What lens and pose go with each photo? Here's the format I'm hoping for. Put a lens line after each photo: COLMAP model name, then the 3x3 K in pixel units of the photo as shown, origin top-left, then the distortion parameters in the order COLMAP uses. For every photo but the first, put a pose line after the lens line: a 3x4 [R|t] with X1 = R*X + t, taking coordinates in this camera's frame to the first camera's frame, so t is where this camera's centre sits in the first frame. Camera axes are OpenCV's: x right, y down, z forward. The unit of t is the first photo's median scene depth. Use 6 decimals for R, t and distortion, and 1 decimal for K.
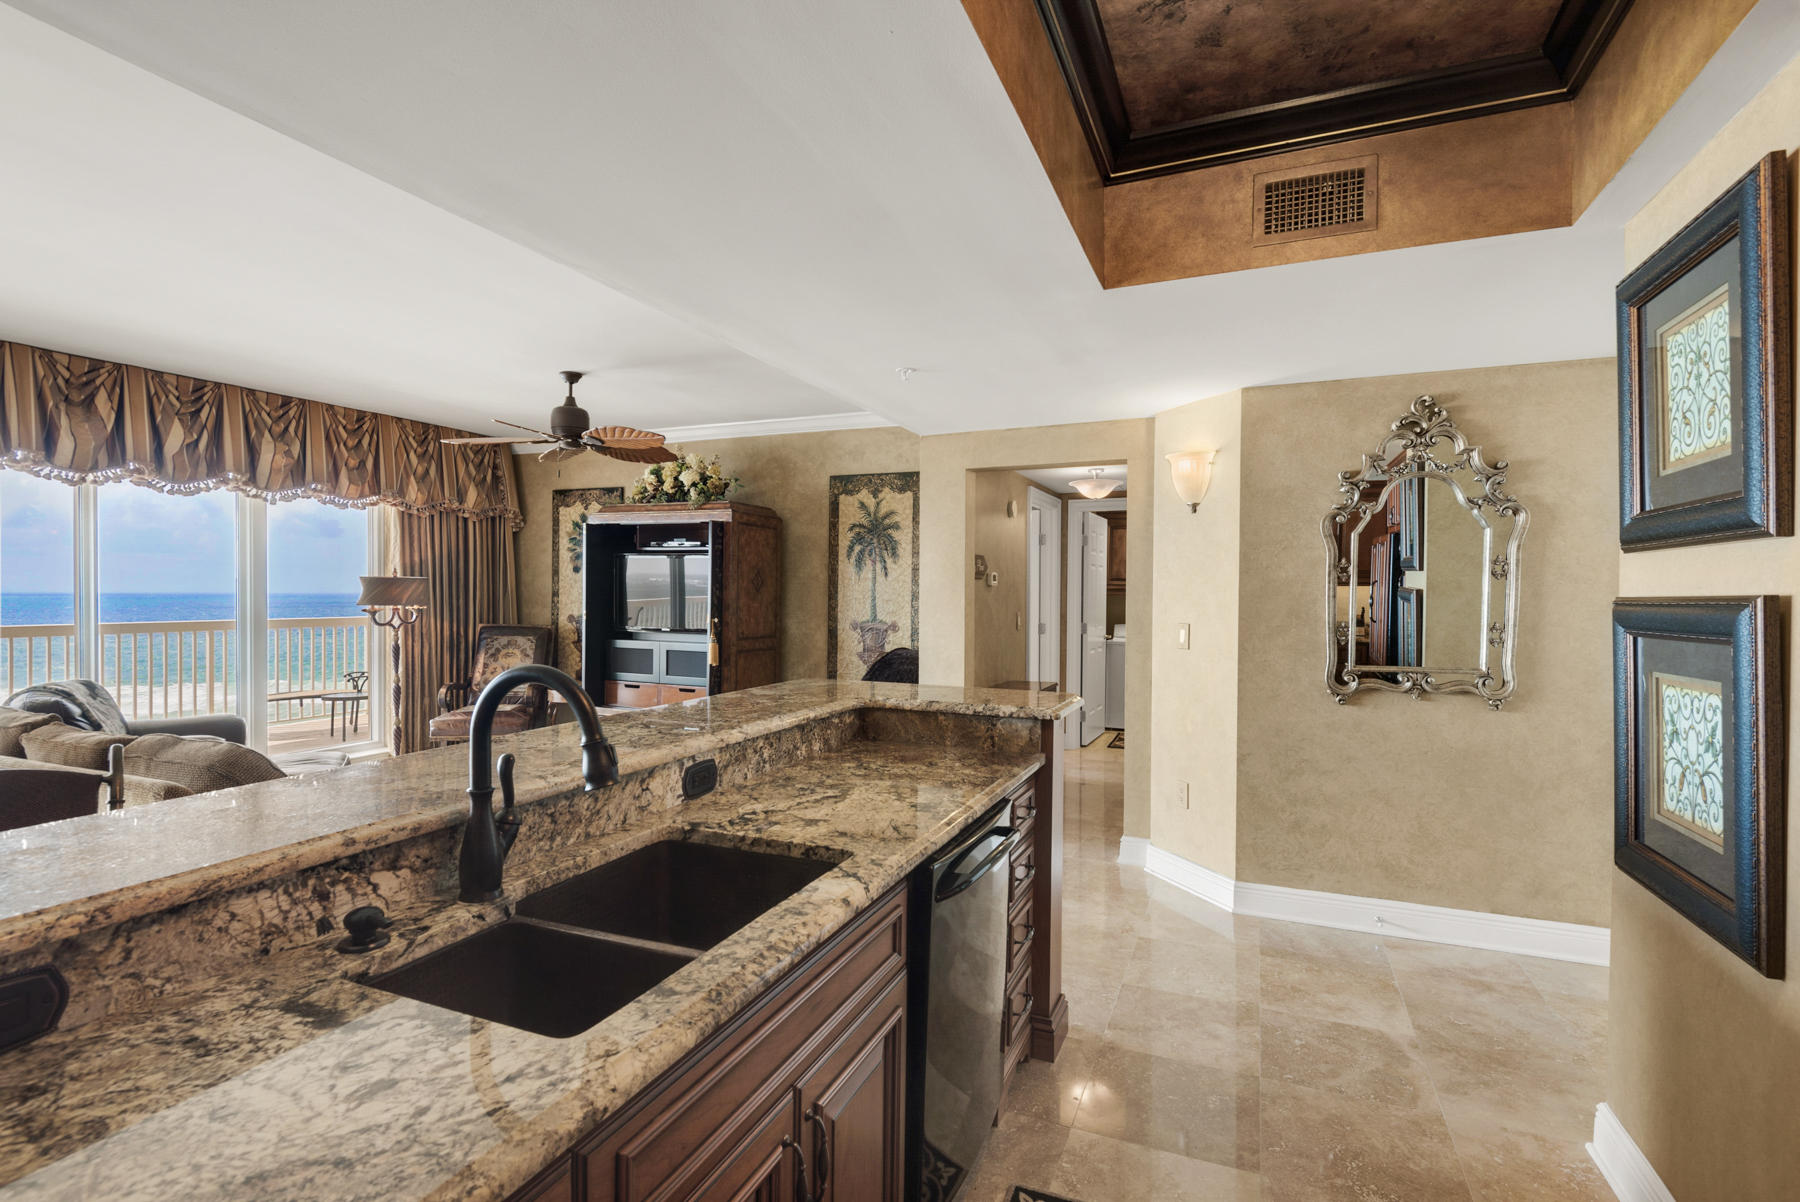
lens RADIAL K [[841.6, 0, 913.6], [0, 841.6, 599.9], [0, 0, 1]] dist [0.015601, -0.010875]
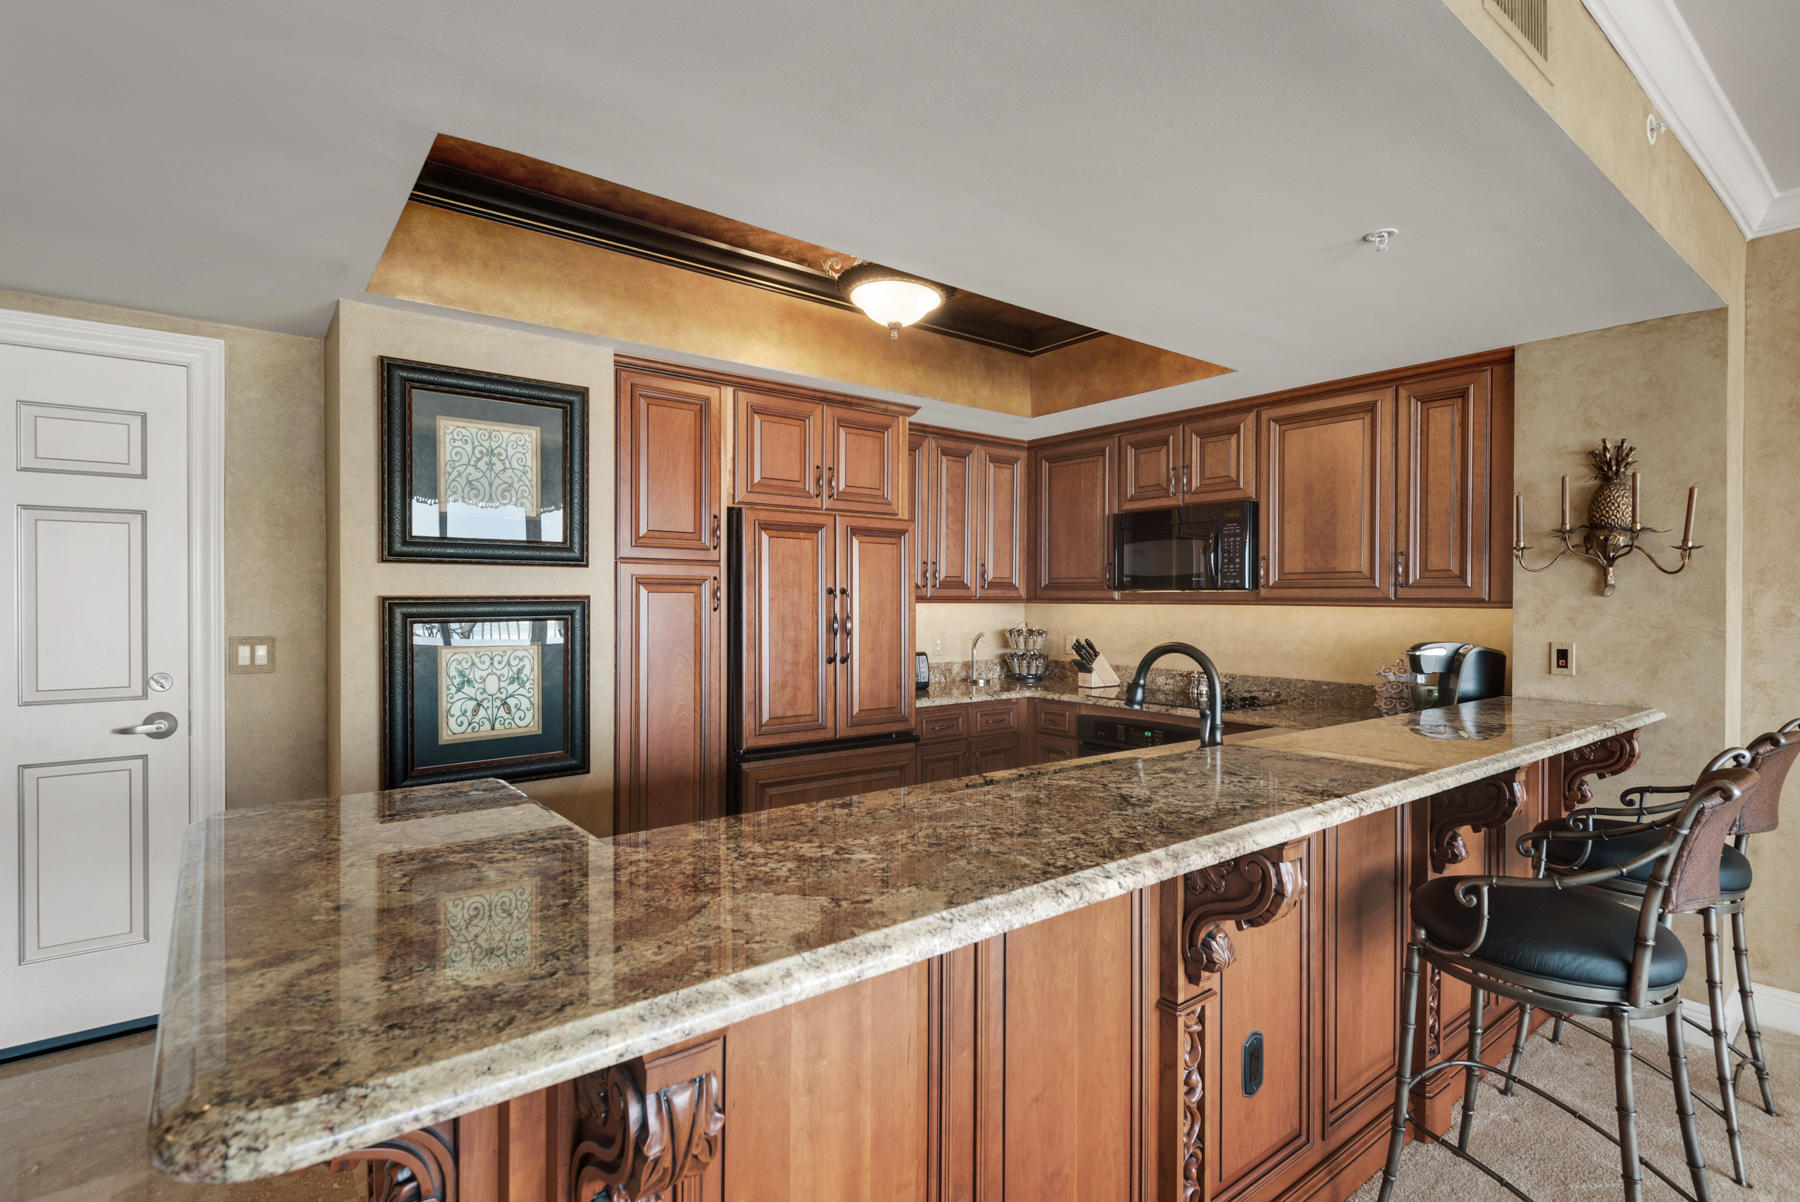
lens RADIAL K [[841.6, 0, 889.7], [0, 841.6, 593.1], [0, 0, 1]] dist [0.015601, -0.010875]
pose [[-0.860995, -0.005132, 0.508587, -0.173337], [-0.002696, 0.999981, 0.005526, -0.005858], [-0.508606, 0.003386, -0.860993, 0.570725]]
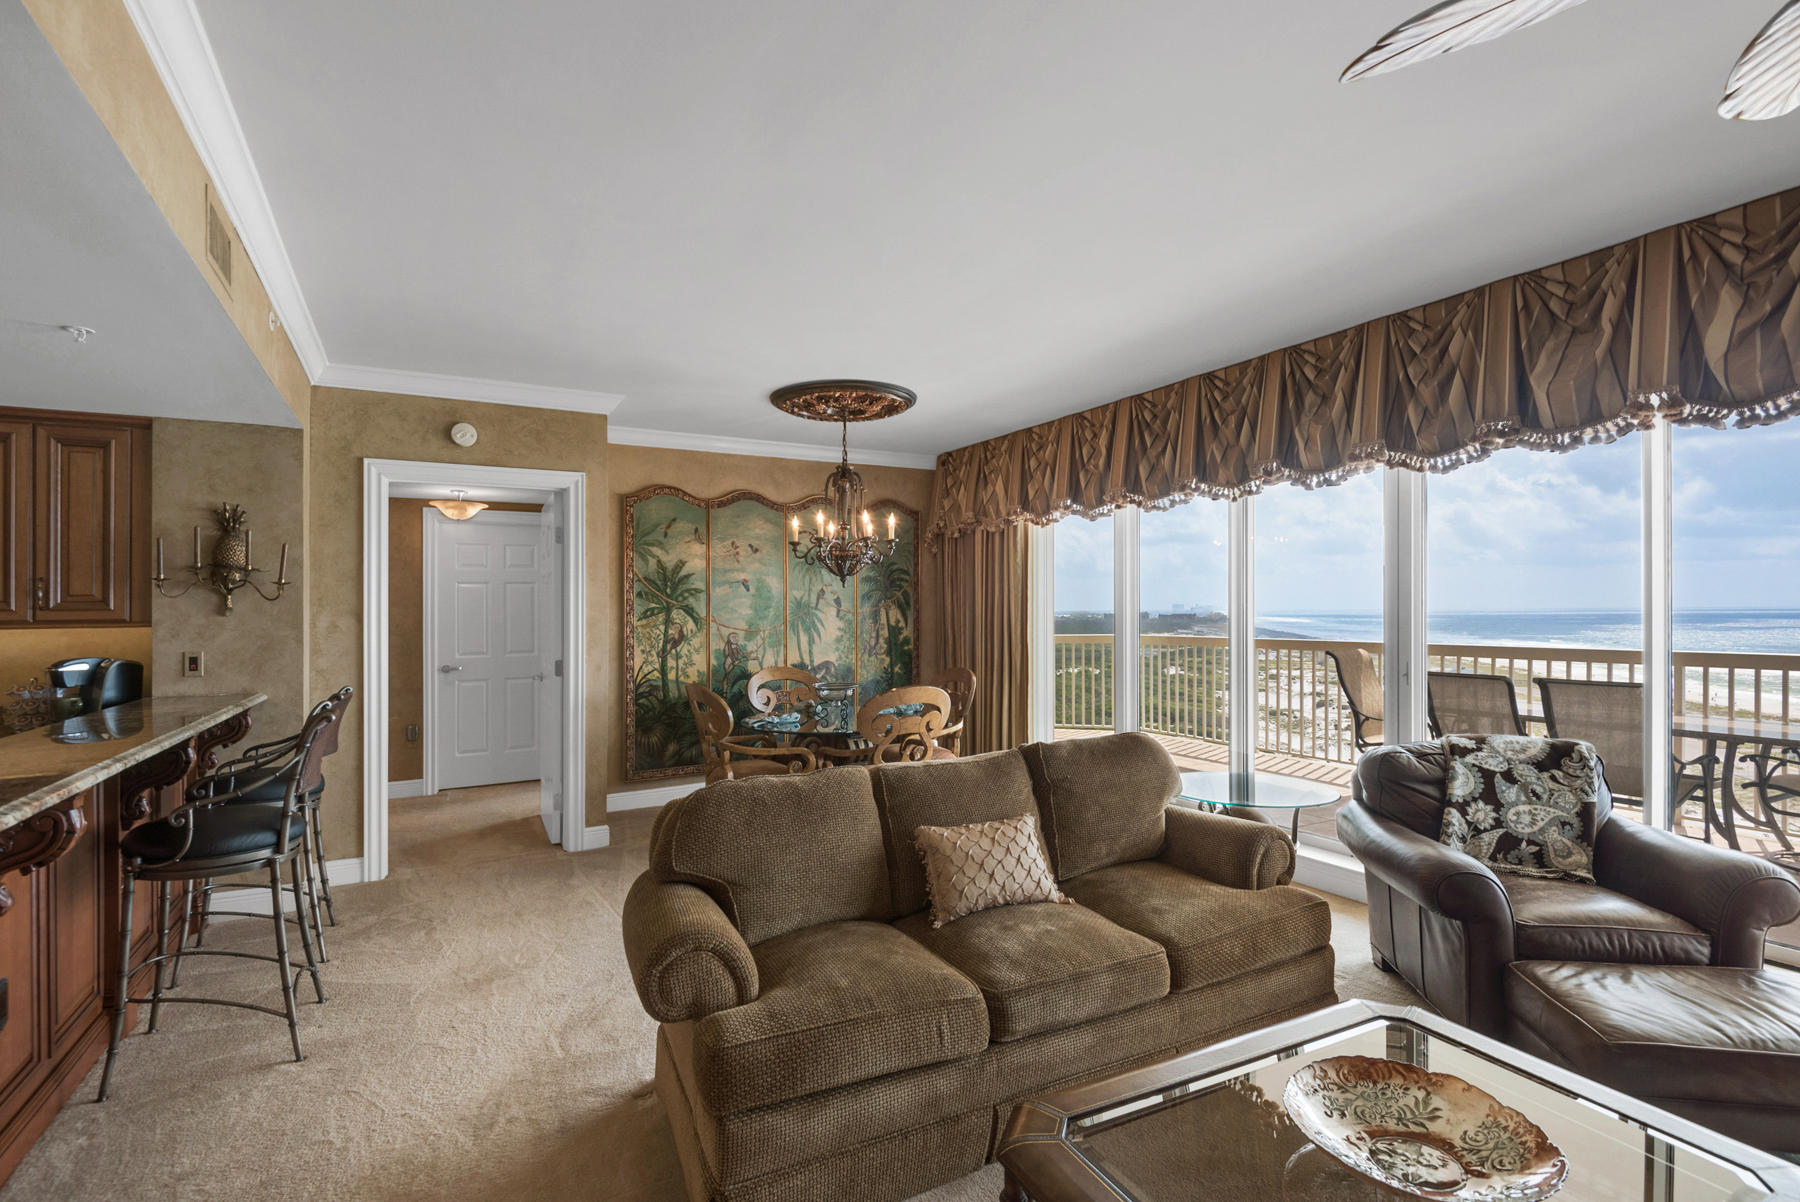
lens RADIAL K [[841.6, 0, 894.7], [0, 841.6, 605.1], [0, 0, 1]] dist [0.015601, -0.010875]
pose [[-0.623756, -0.003392, -0.781612, -0.090743], [0.002183, 0.999979, -0.006082, -0.006149], [0.781616, -0.005500, -0.623736, 0.765528]]
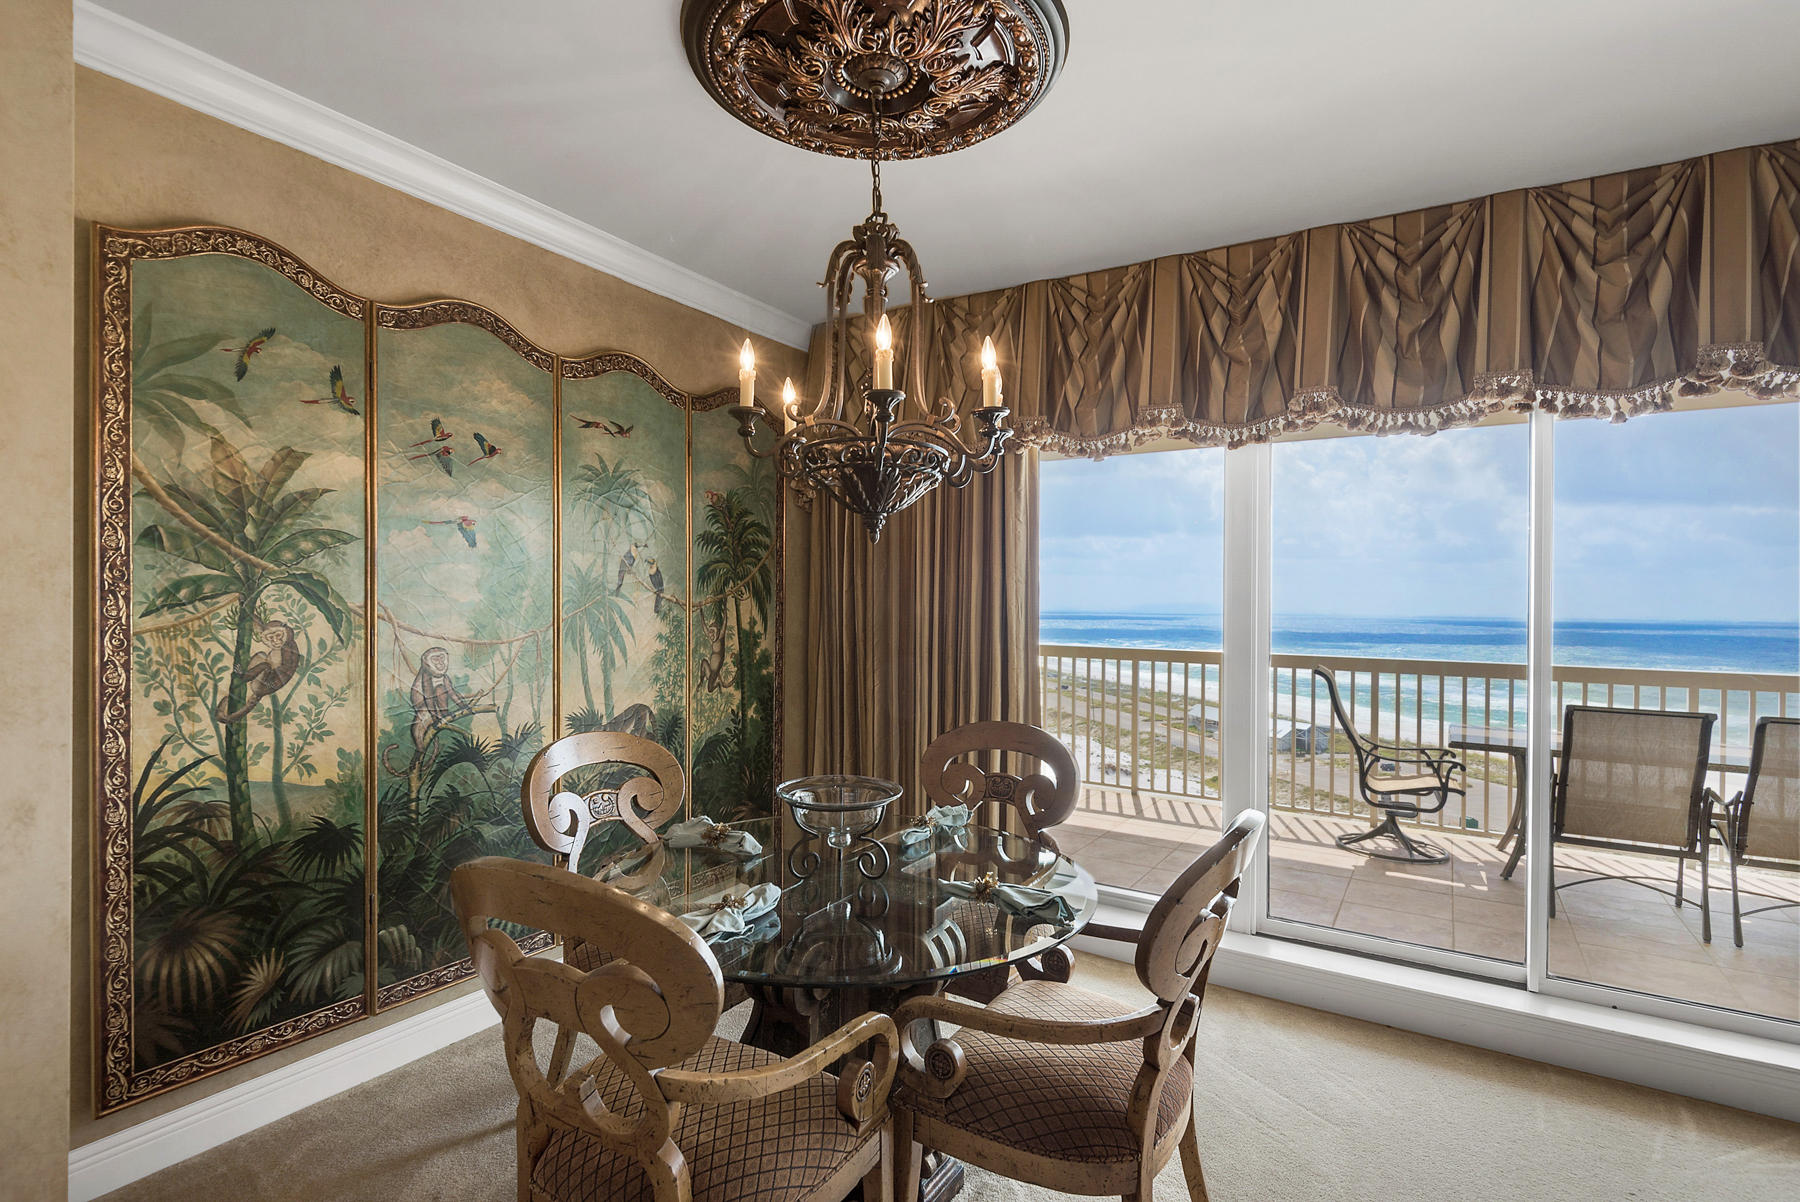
lens RADIAL K [[888.3, 0, 912.5], [0, 888.3, 626.7], [0, 0, 1]] dist [0.014994, -0.015485]
pose [[-0.156637, 0.016089, -0.987525, -0.379288], [-0.021350, 0.999579, 0.019672, -0.003170], [0.987425, 0.024165, -0.156228, 0.264265]]
